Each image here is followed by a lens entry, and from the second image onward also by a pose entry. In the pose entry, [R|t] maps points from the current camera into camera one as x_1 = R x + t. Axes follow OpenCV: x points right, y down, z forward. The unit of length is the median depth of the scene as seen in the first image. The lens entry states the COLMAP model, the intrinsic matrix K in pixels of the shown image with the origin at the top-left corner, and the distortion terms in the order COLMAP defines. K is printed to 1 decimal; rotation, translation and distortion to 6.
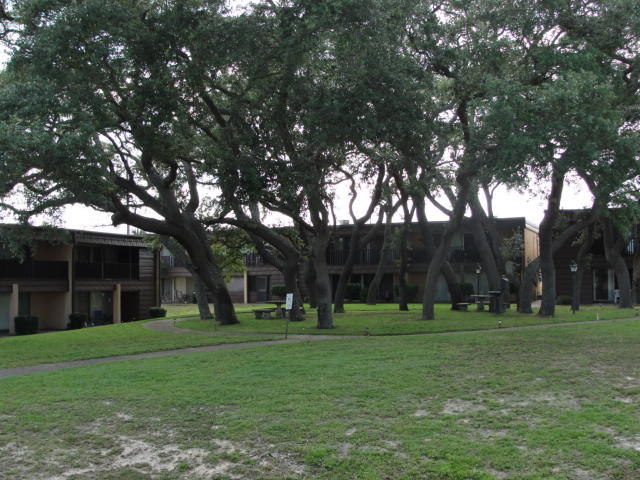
lens RADIAL K [[767.4, 0, 320.0], [0, 767.4, 240.0], [0, 0, 1]] dist [-0.003198, 0.001547]
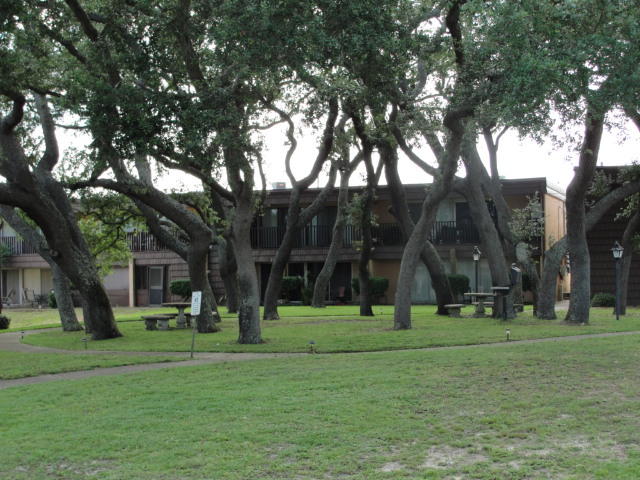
lens RADIAL K [[261.4, 0, 320.0], [0, 261.4, 240.0], [0, 0, 1]] dist [0.001798, 0.000042]
pose [[0.992718, -0.000041, 0.120458, 0.040800], [0.000174, 0.999999, -0.001098, 0.025066], [-0.120458, 0.001111, 0.992718, 0.774299]]
